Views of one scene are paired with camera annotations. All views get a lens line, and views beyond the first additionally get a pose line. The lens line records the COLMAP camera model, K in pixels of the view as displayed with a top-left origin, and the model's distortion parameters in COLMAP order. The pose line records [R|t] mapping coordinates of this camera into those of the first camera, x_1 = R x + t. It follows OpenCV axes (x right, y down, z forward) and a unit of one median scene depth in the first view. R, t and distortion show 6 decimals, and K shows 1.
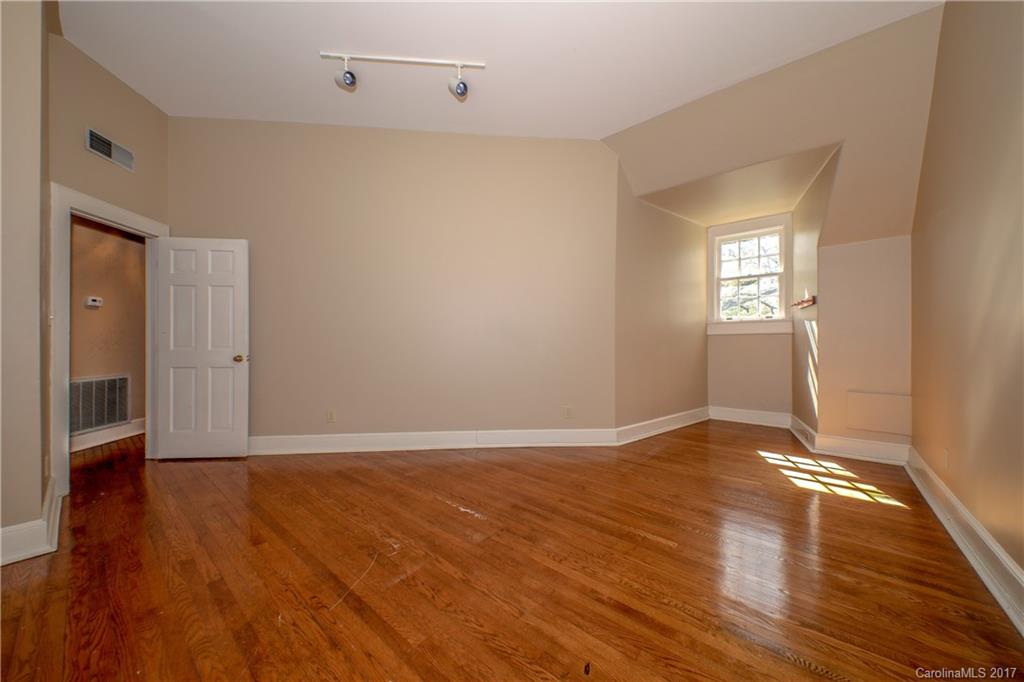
lens RADIAL K [[357.5, 0, 517.6], [0, 357.5, 336.2], [0, 0, 1]] dist [0.001417, -0.000379]
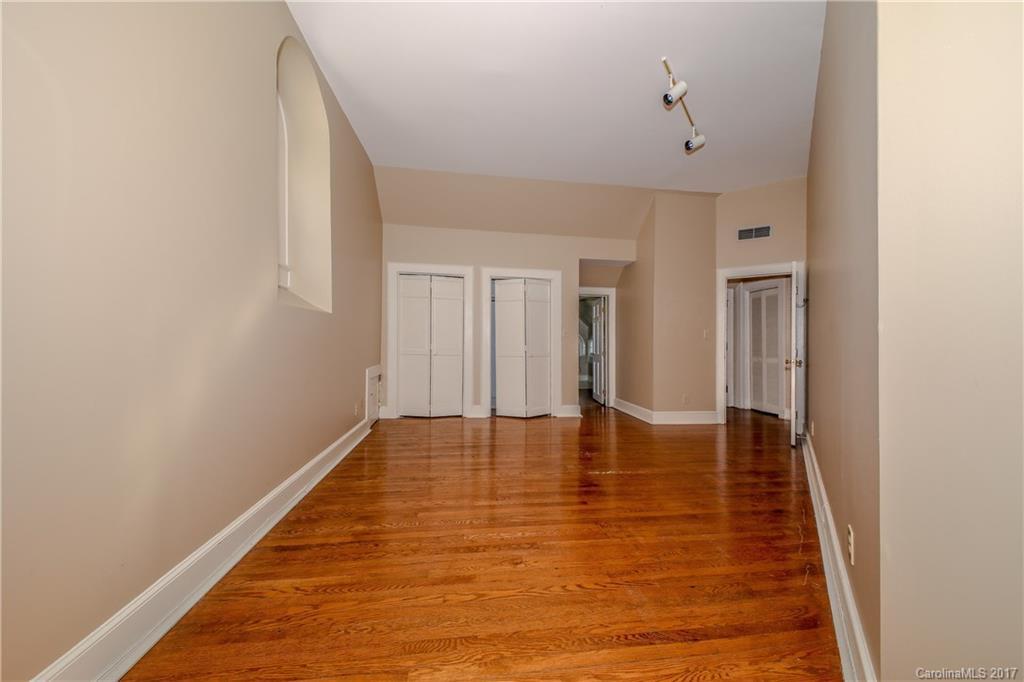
lens RADIAL K [[357.5, 0, 512.7], [0, 357.5, 342.1], [0, 0, 1]] dist [0.001417, -0.000379]
pose [[-0.688587, -0.015873, -0.724980, 1.437787], [-0.016535, 0.999844, -0.006187, 0.020649], [0.724965, 0.007727, -0.688742, 2.211888]]
